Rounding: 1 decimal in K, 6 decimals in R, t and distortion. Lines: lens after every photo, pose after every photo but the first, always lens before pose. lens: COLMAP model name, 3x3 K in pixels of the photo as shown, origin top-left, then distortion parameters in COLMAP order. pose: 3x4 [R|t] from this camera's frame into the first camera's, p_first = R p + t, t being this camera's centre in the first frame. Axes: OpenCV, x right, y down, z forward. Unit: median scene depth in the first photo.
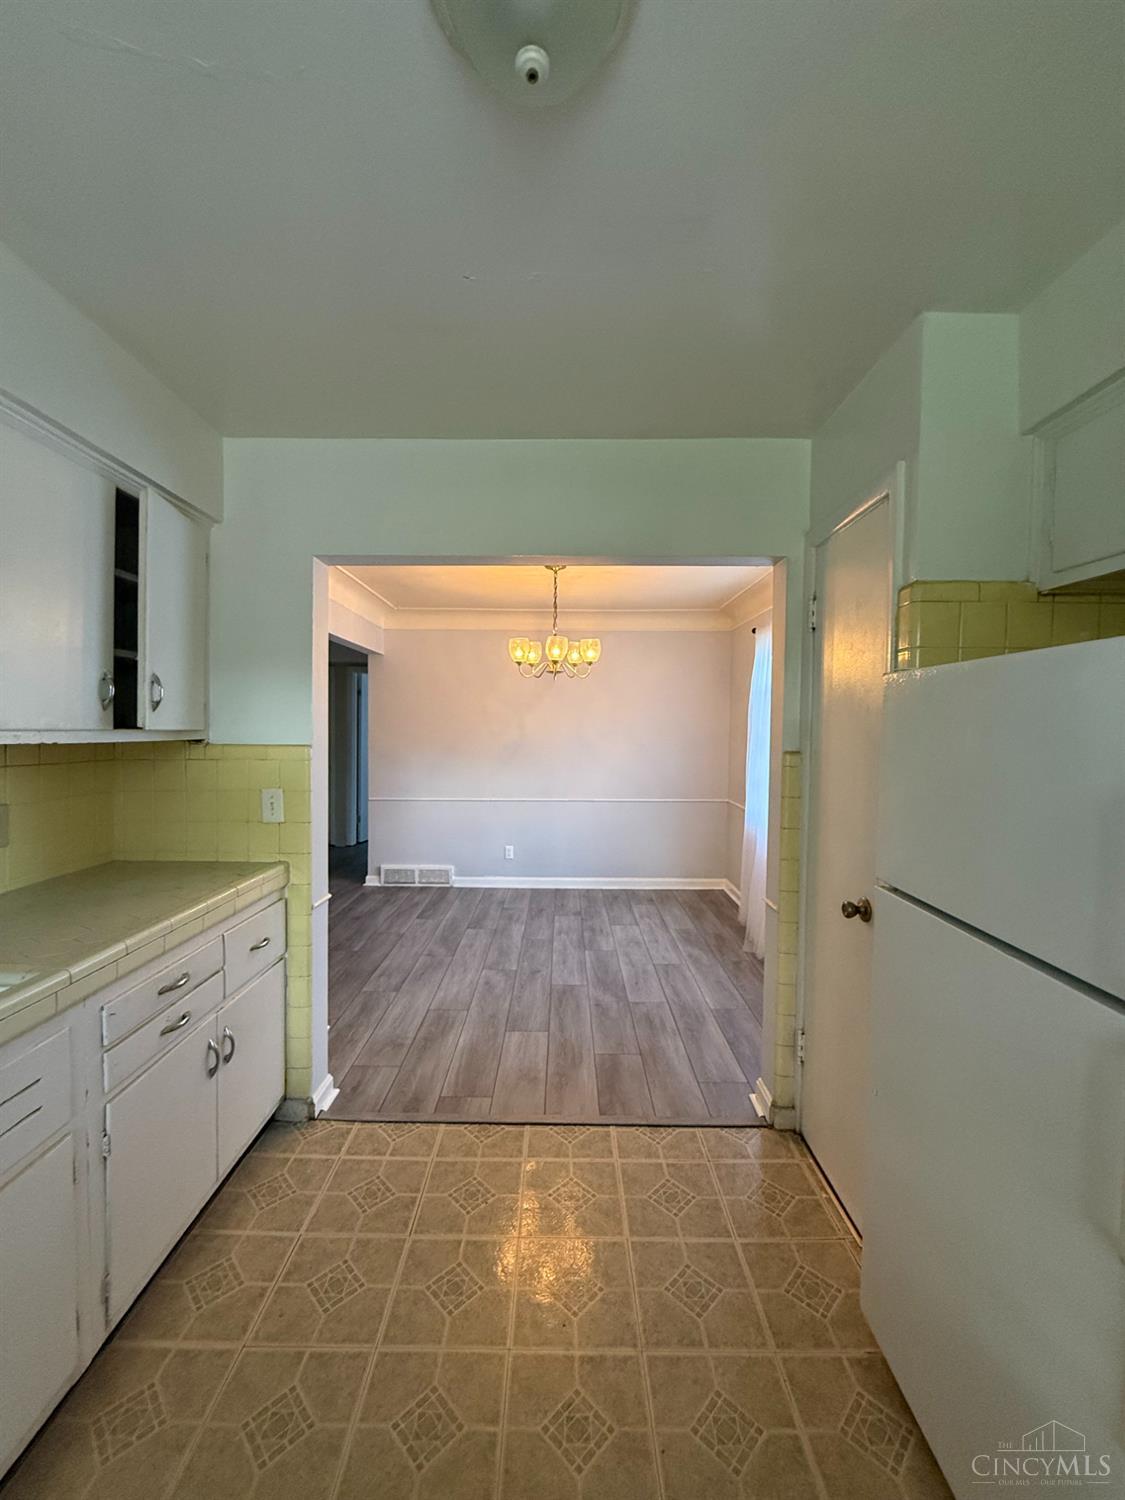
lens RADIAL K [[596.2, 0, 561.5], [0, 596.2, 746.9], [0, 0, 1]] dist [0.000761, 0.000093]
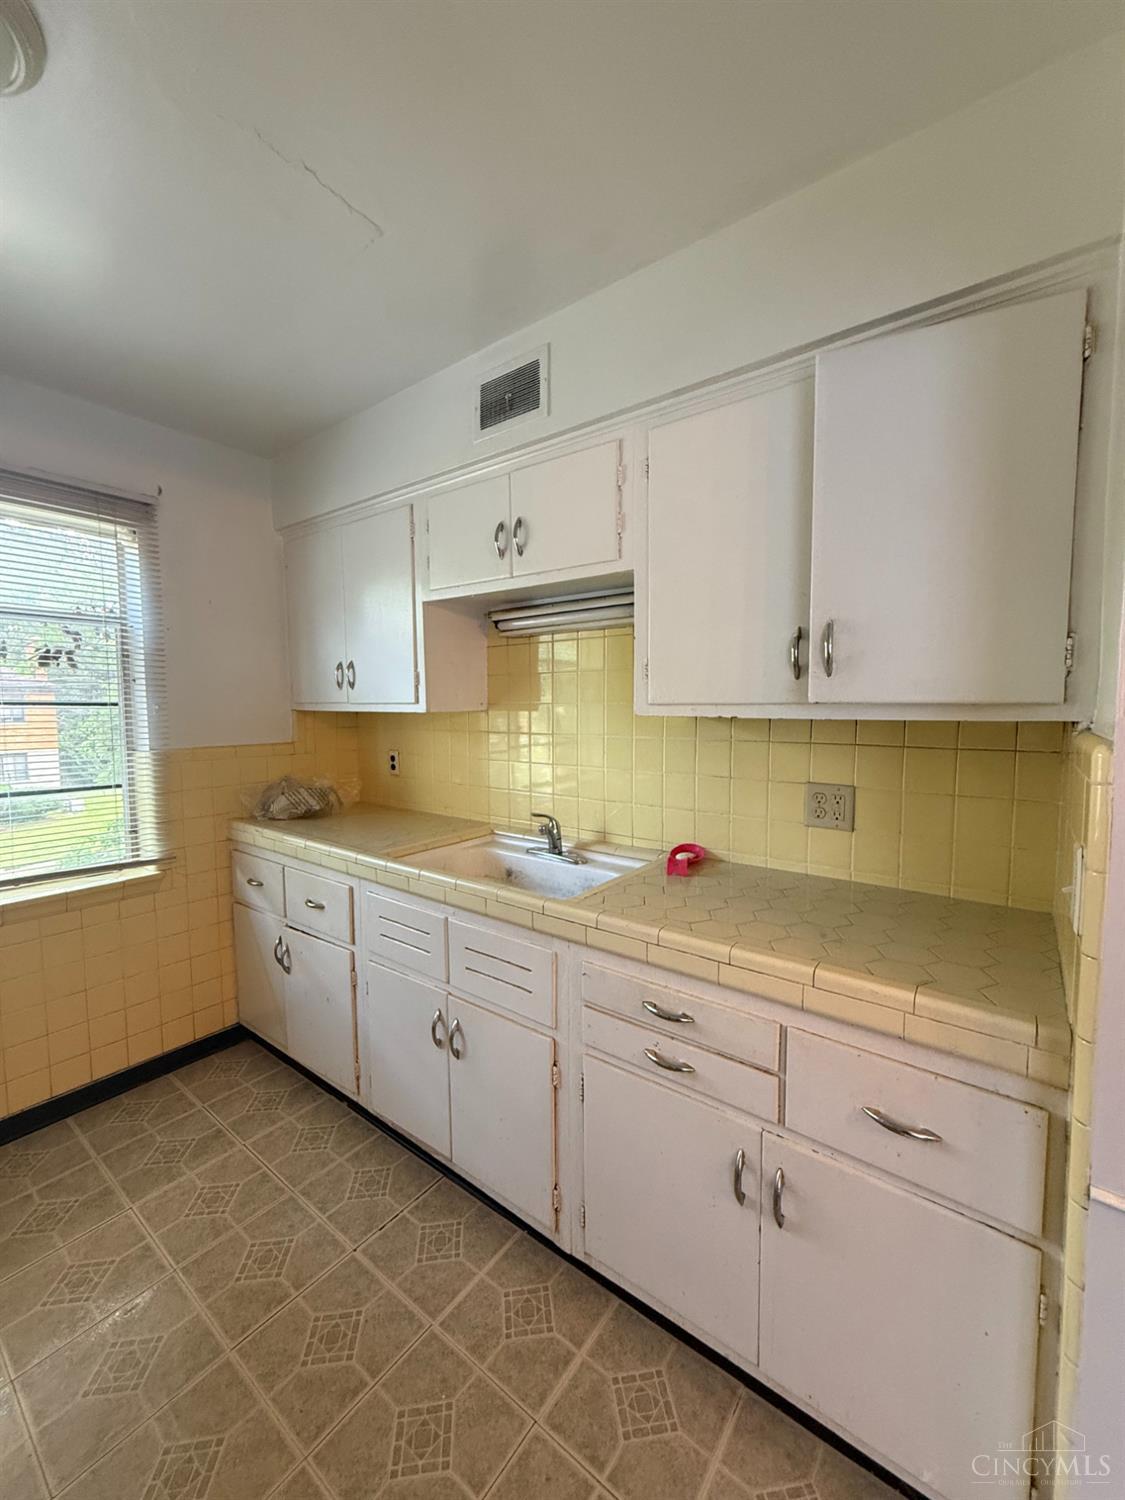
lens RADIAL K [[596.2, 0, 561.5], [0, 596.2, 746.9], [0, 0, 1]] dist [0.000761, 0.000093]
pose [[-0.610725, 0.045856, -0.790514, 0.061001], [-0.028994, 0.996357, 0.080196, -0.023914], [0.791312, 0.071898, -0.607171, 1.173681]]
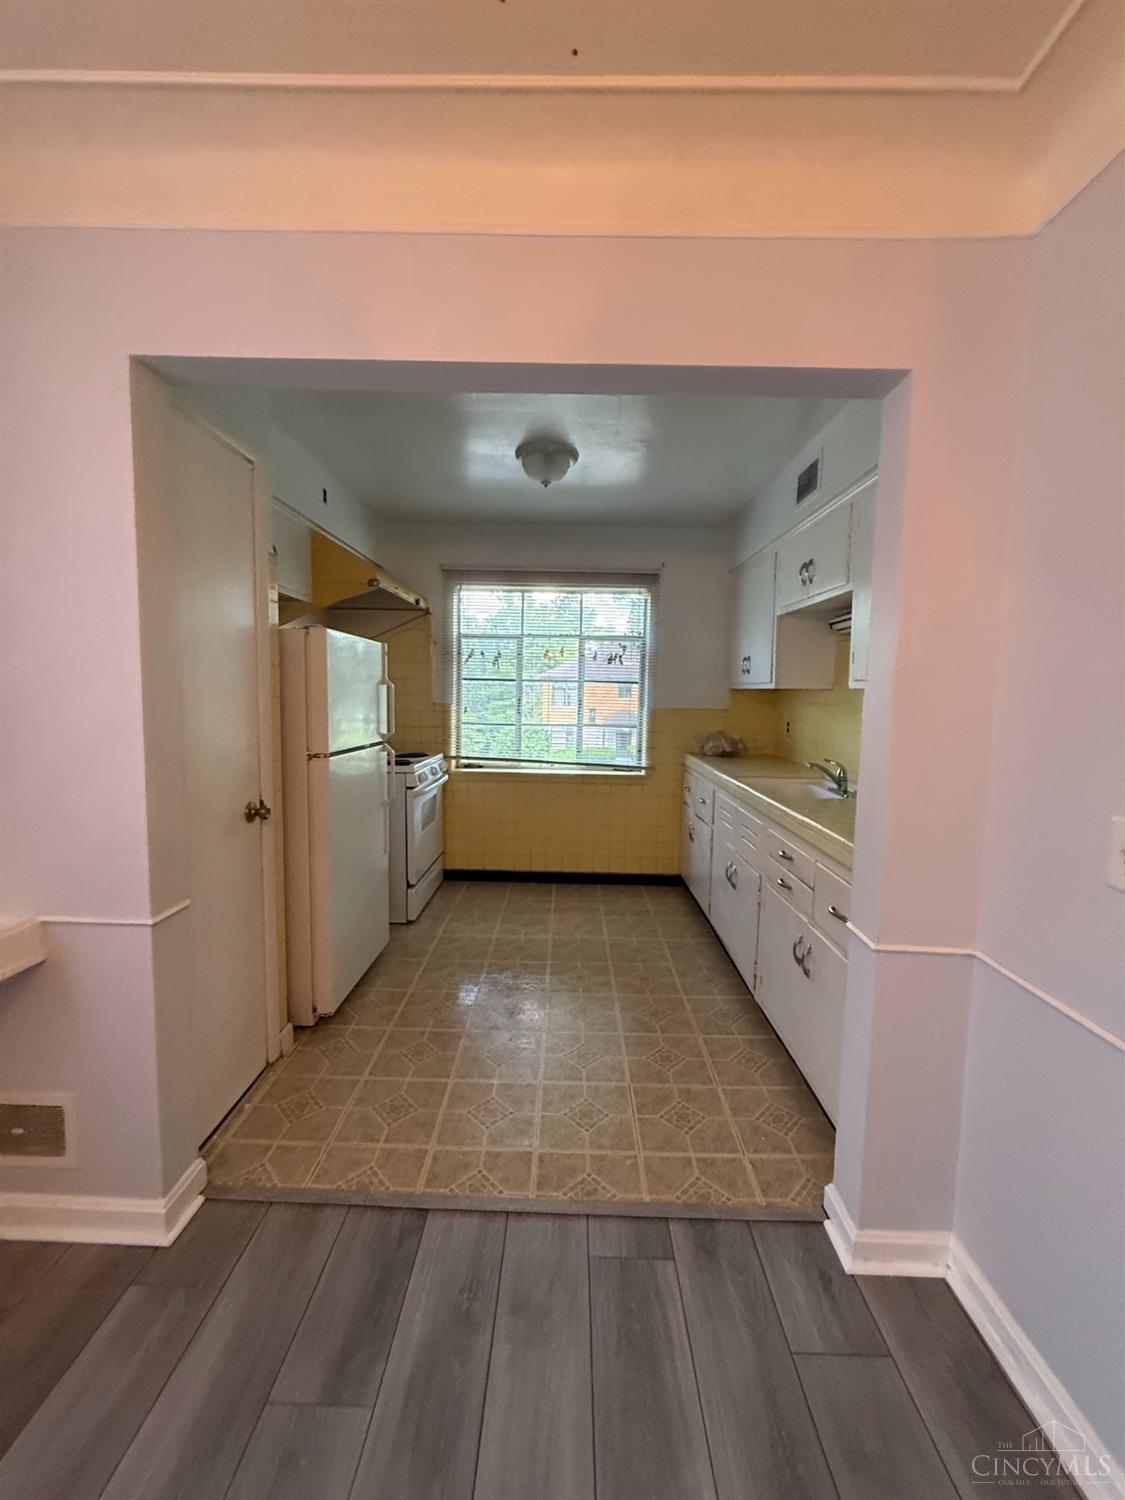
lens RADIAL K [[596.2, 0, 561.5], [0, 596.2, 746.9], [0, 0, 1]] dist [0.000761, 0.000093]
pose [[-0.999339, -0.034665, 0.010967, -0.102841], [-0.033072, 0.991990, 0.121906, -0.011821], [-0.015105, 0.121463, -0.992481, 2.071608]]
